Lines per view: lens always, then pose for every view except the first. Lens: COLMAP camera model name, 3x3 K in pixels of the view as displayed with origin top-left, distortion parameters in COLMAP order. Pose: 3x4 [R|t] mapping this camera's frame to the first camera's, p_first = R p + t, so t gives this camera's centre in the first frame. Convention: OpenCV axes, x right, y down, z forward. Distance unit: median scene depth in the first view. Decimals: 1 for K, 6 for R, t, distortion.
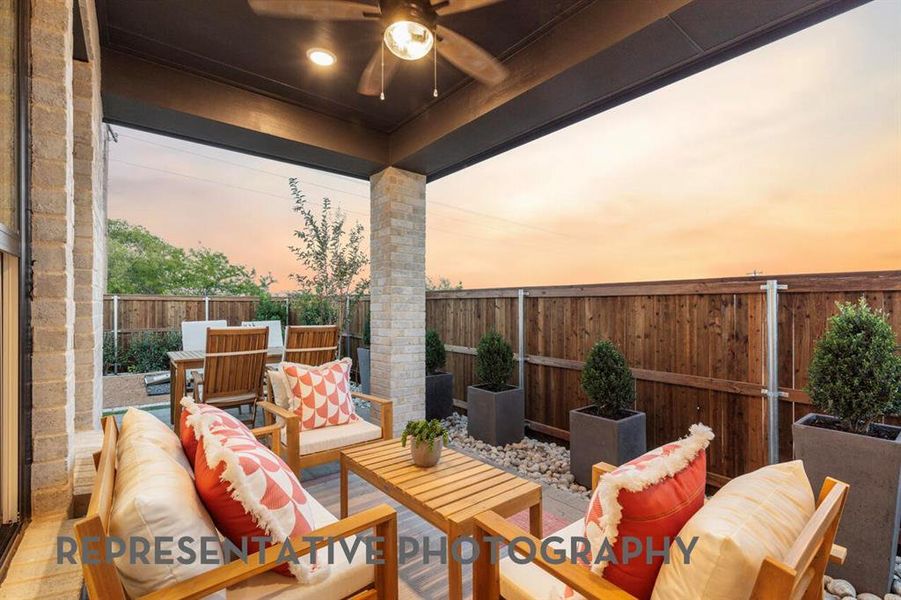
lens RADIAL K [[405.3, 0, 448.4], [0, 405.3, 304.1], [0, 0, 1]] dist [0.001953, 0.000101]
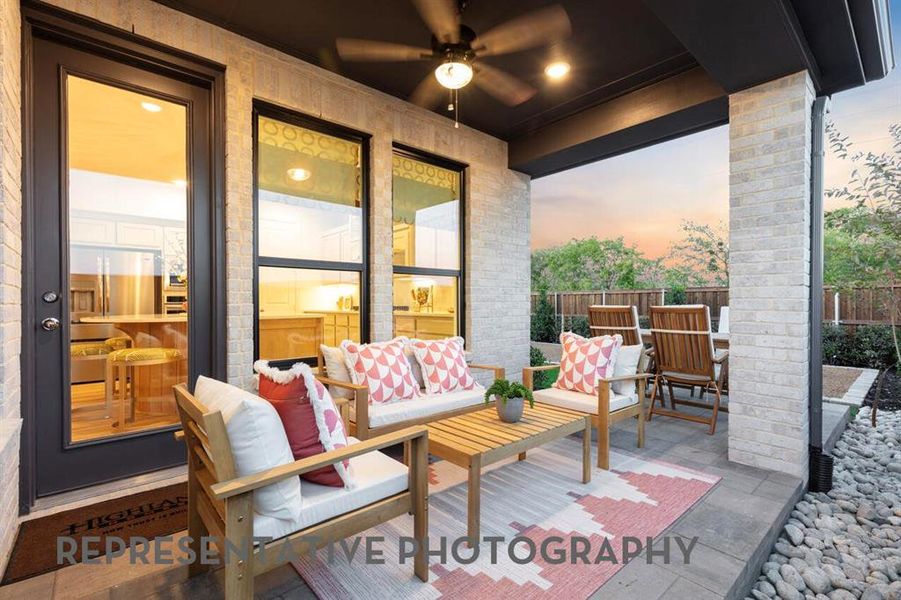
lens RADIAL K [[405.3, 0, 447.9], [0, 405.3, 303.6], [0, 0, 1]] dist [0.001953, 0.000101]
pose [[0.044449, 0.003927, -0.999004, 0.594689], [0.017049, 0.999844, 0.004689, 0.037131], [0.998866, -0.017240, 0.044375, 0.445524]]
